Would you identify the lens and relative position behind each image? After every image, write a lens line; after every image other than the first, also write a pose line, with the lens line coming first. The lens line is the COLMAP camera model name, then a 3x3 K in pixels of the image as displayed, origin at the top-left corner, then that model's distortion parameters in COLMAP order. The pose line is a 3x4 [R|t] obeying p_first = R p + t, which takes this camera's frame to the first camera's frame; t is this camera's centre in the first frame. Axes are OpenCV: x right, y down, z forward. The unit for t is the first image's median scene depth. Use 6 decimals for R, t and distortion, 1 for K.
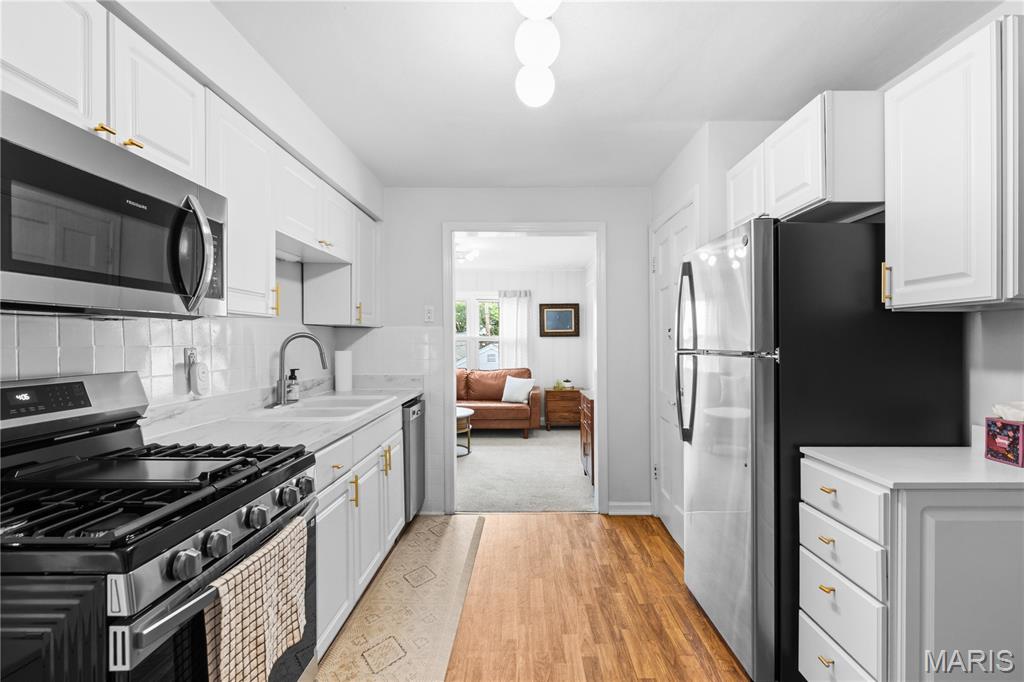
lens RADIAL K [[471.1, 0, 517.5], [0, 471.1, 347.4], [0, 0, 1]] dist [-0.004755, 0.000118]
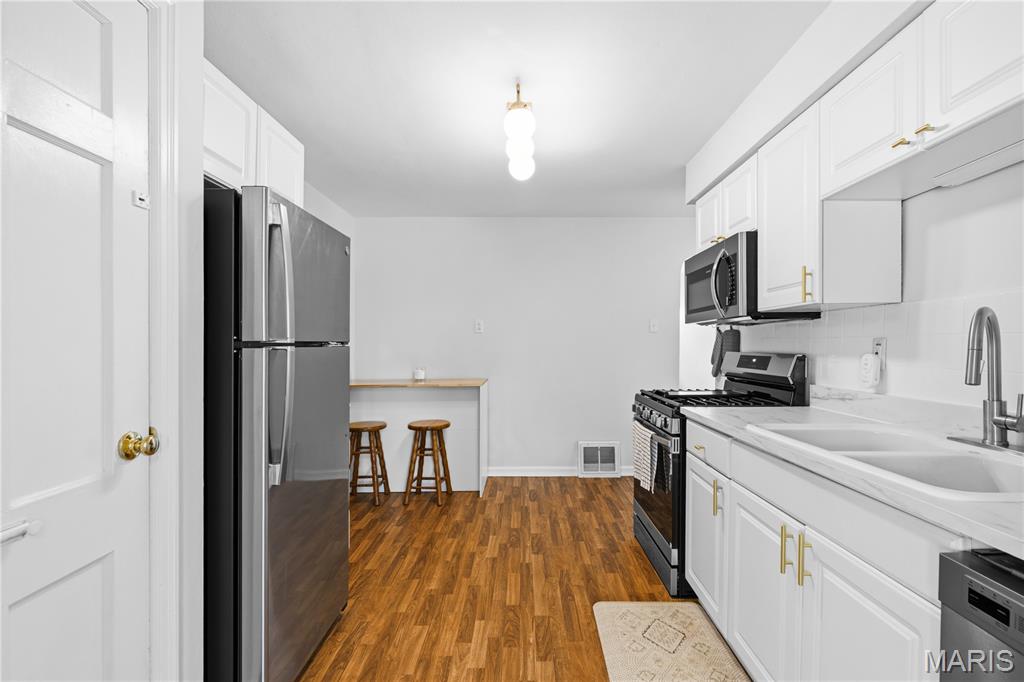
lens RADIAL K [[471.1, 0, 509.2], [0, 471.1, 339.6], [0, 0, 1]] dist [-0.004755, 0.000118]
pose [[-0.999878, 0.010049, 0.011989, 0.035583], [0.009939, 0.999909, -0.009152, 0.012808], [-0.012080, -0.009032, -0.999886, 2.034664]]
